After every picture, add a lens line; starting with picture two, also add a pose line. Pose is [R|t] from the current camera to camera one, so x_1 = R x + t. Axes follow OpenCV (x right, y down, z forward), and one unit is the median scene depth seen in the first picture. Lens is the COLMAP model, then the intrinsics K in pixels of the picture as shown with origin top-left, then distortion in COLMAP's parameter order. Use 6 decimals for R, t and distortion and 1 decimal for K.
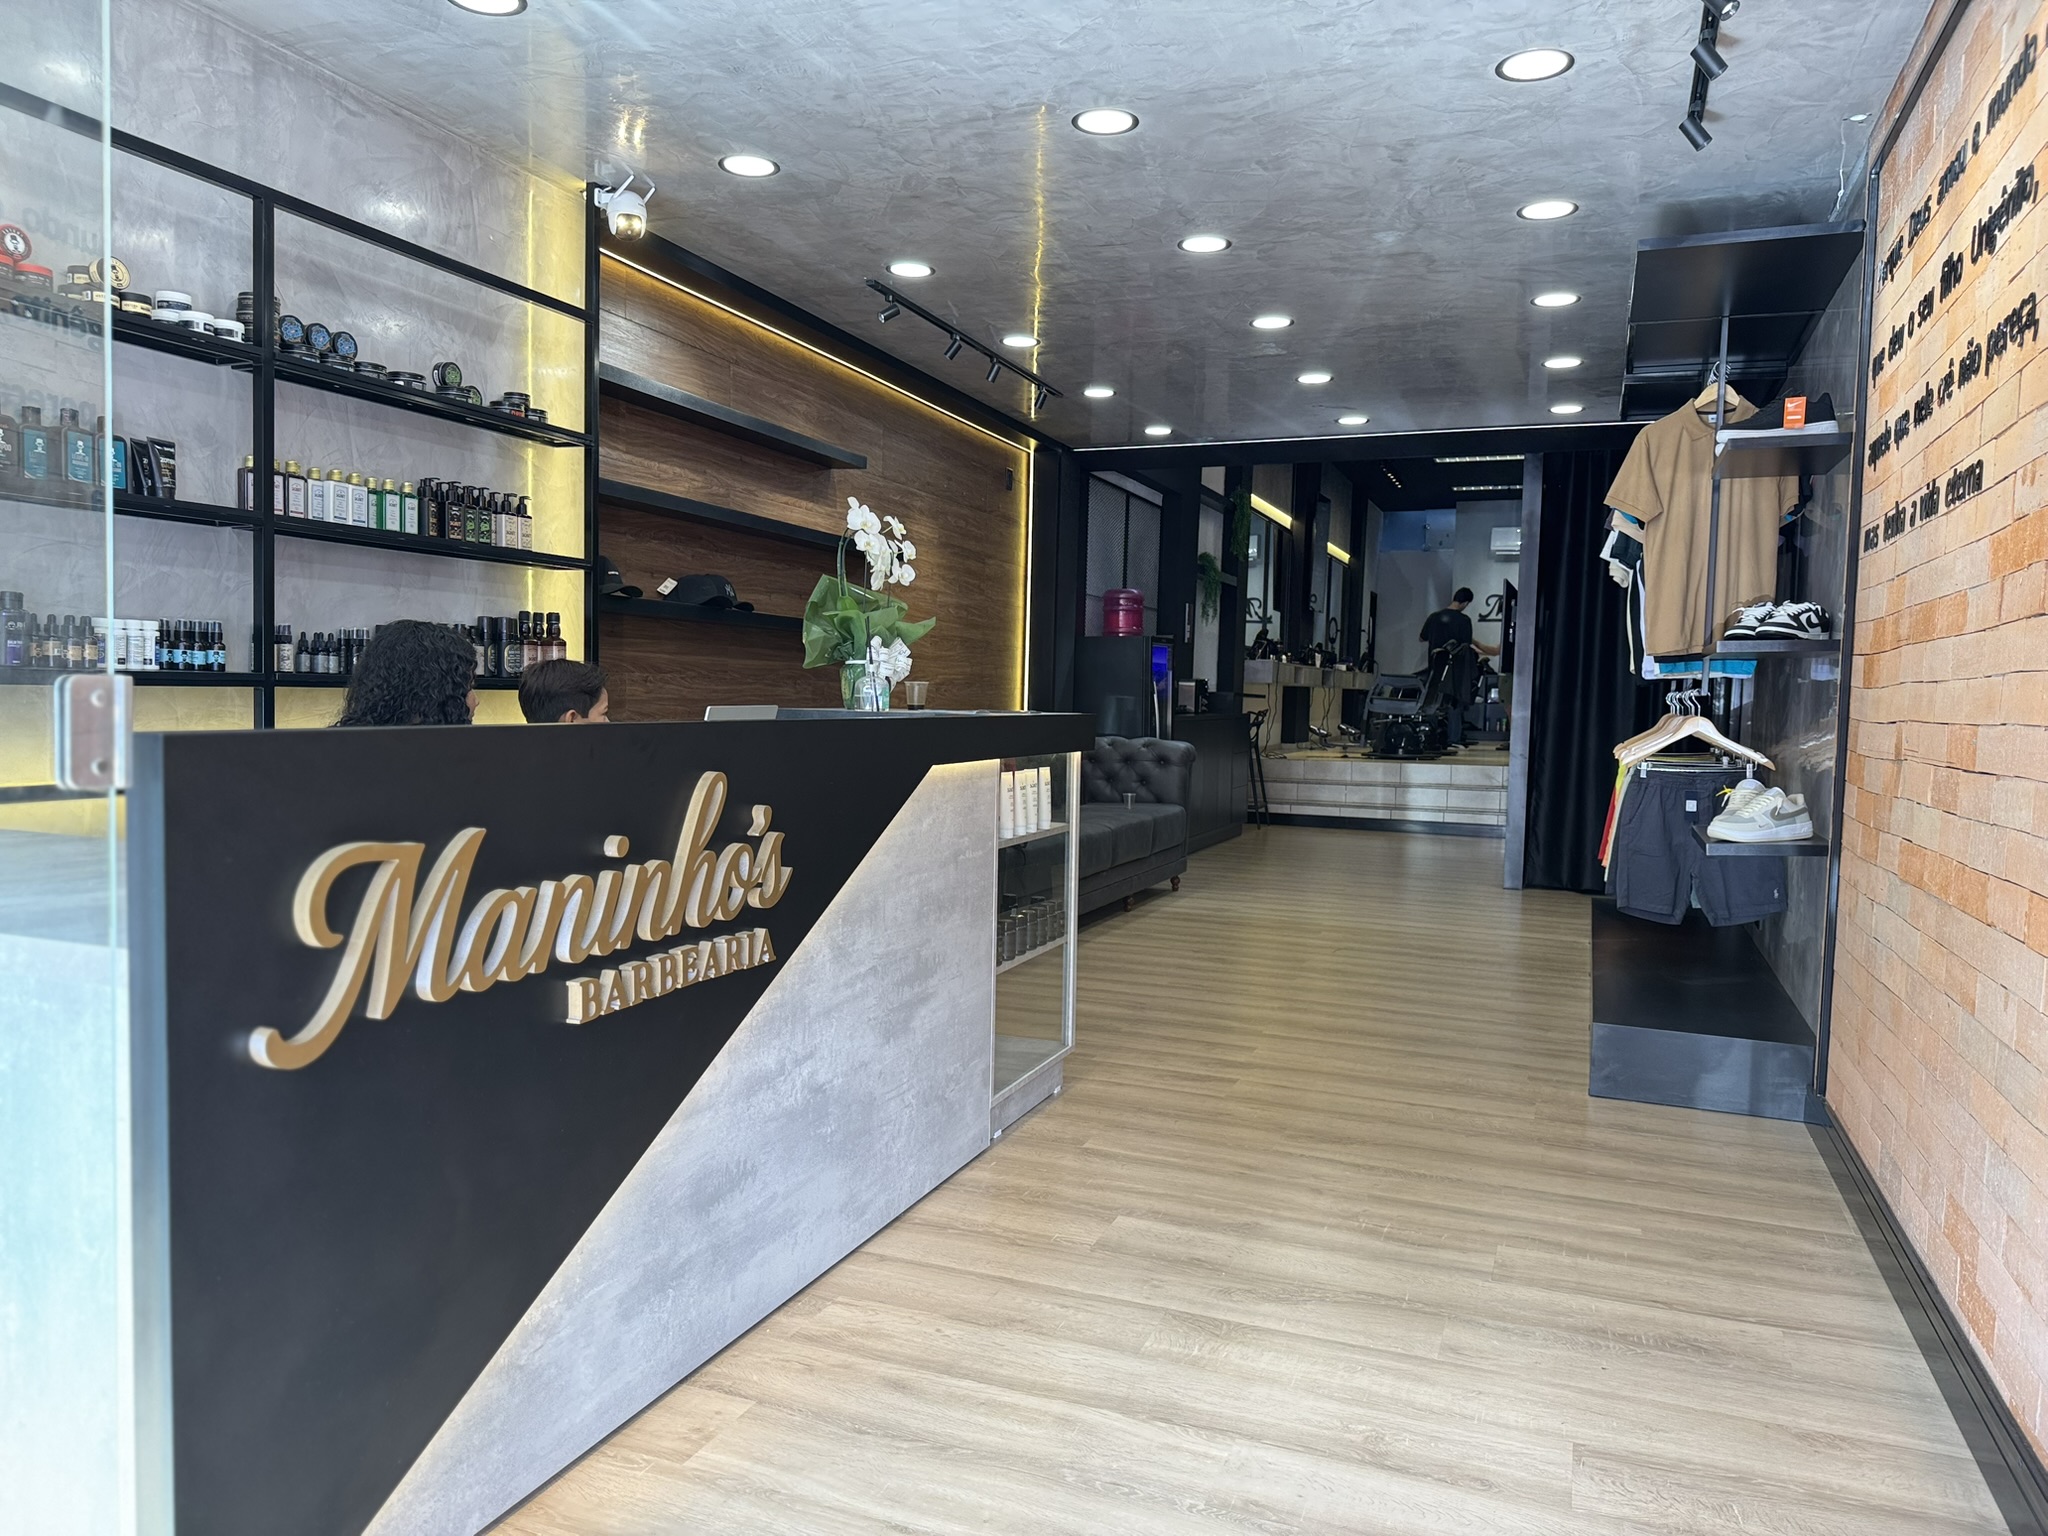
lens RADIAL K [[1434.6, 0, 1024.0], [0, 1434.6, 768.0], [0, 0, 1]] dist [0.006142, -0.084730]
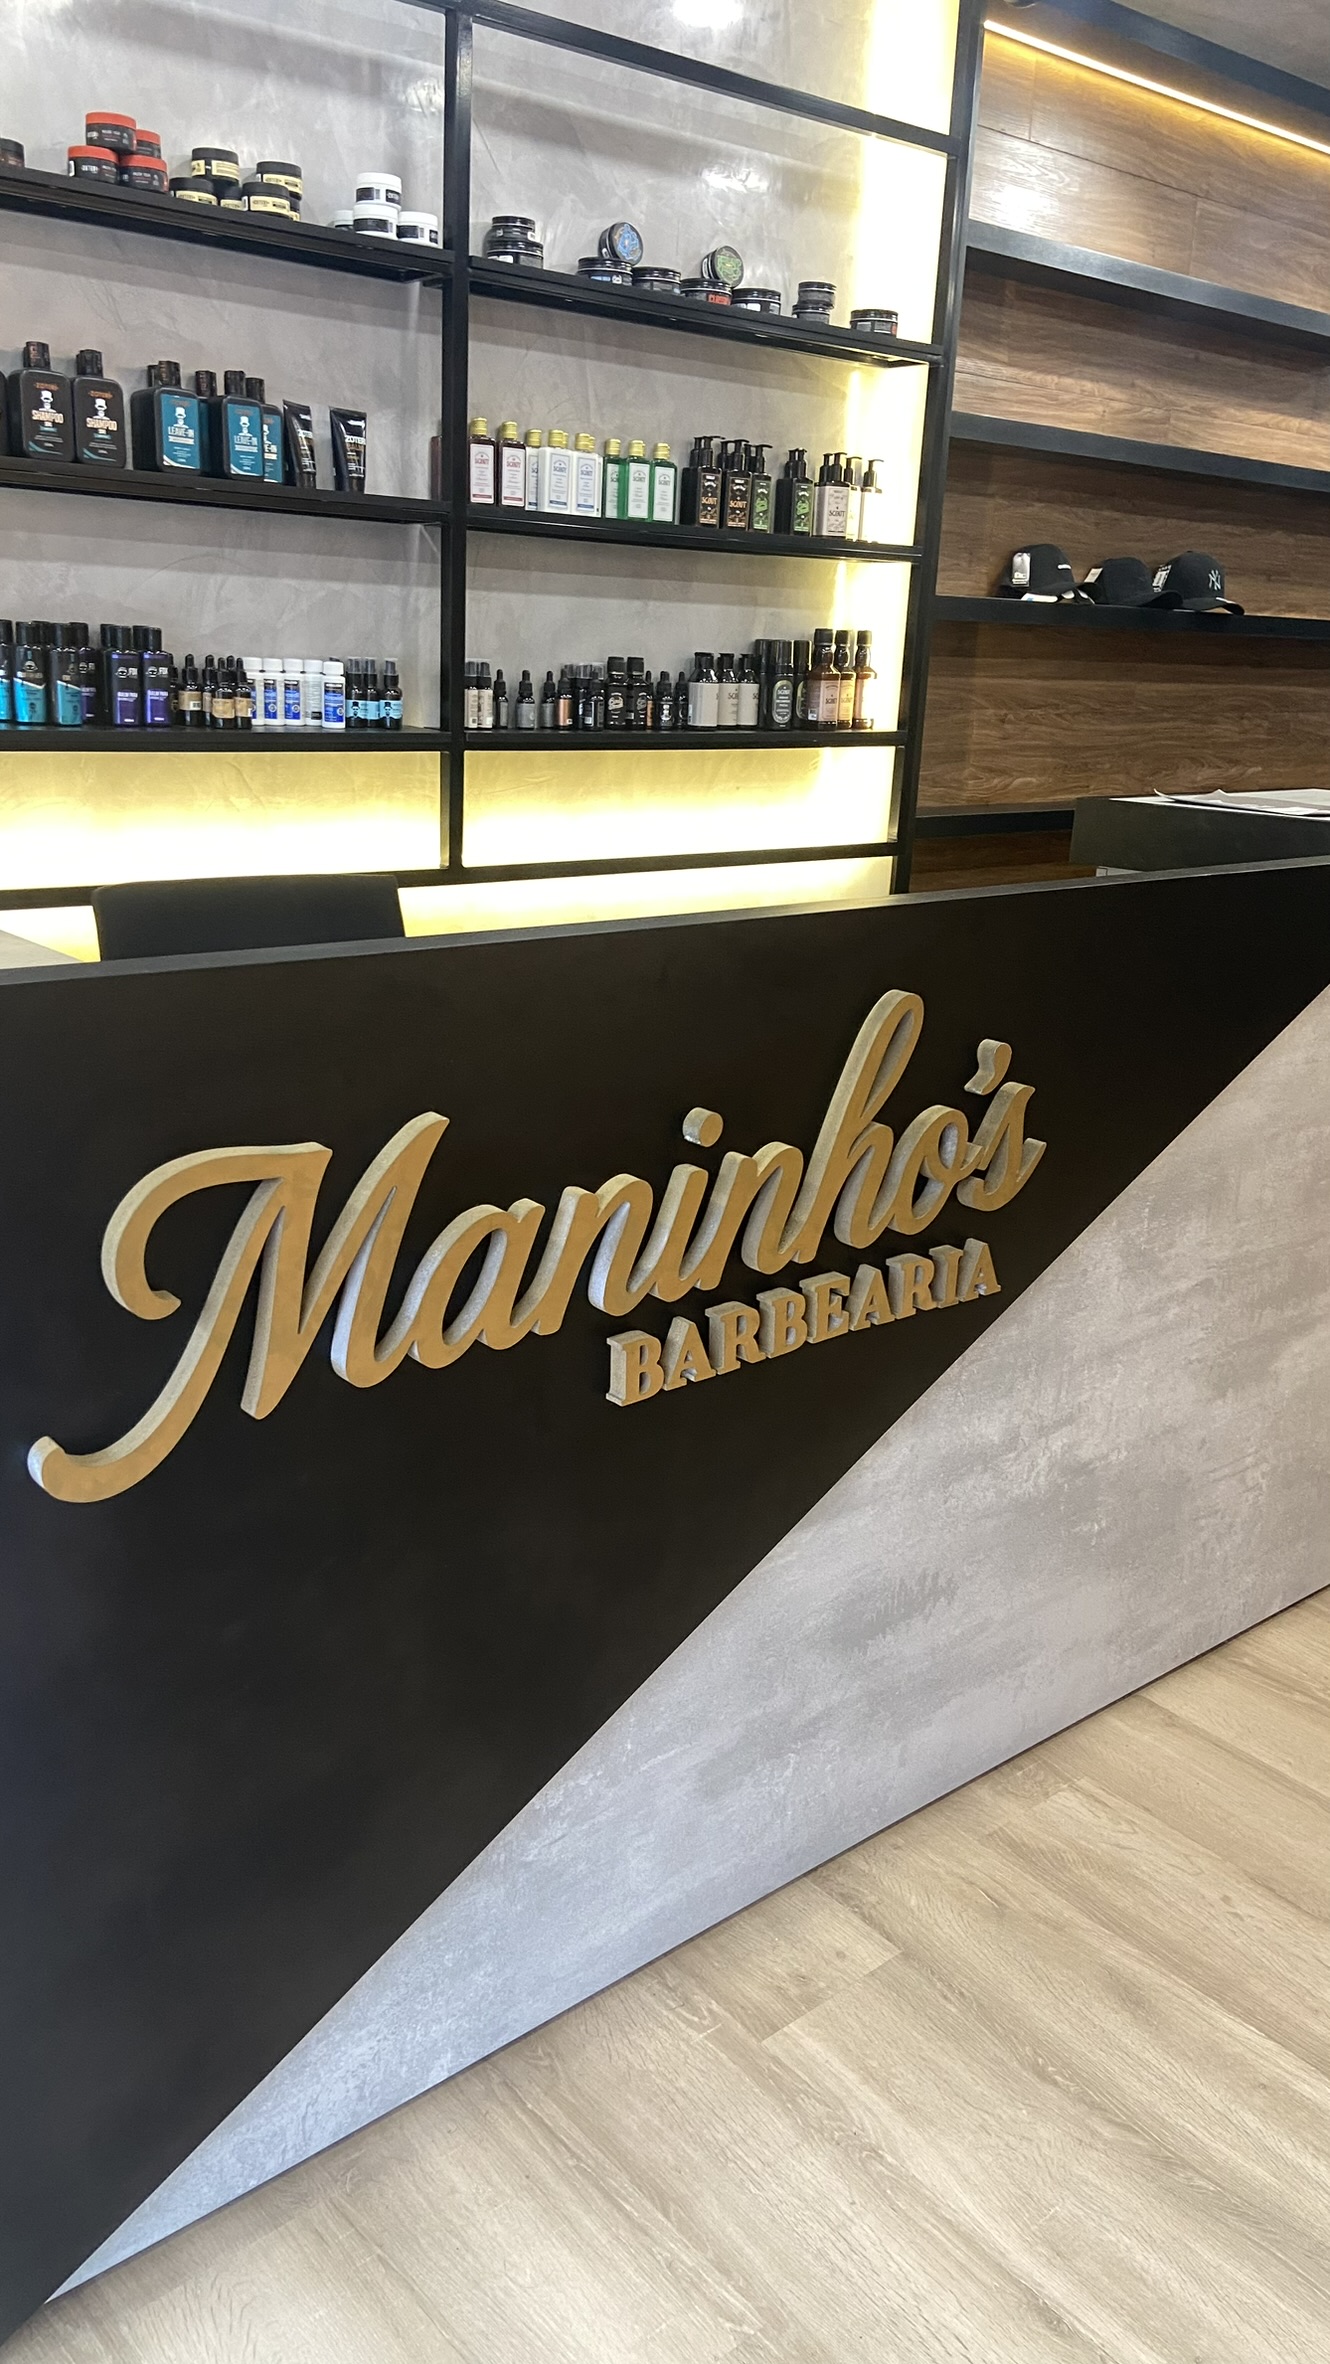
lens RADIAL K [[1762.2, 0, 613.3], [0, 1762.2, 1181.2], [0, 0, 1]] dist [0.118084, -0.169356]
pose [[0.868428, 0.144333, -0.474342, 0.029558], [-0.036163, 0.972582, 0.229731, -0.067641], [0.494494, -0.182351, 0.849837, 0.245658]]
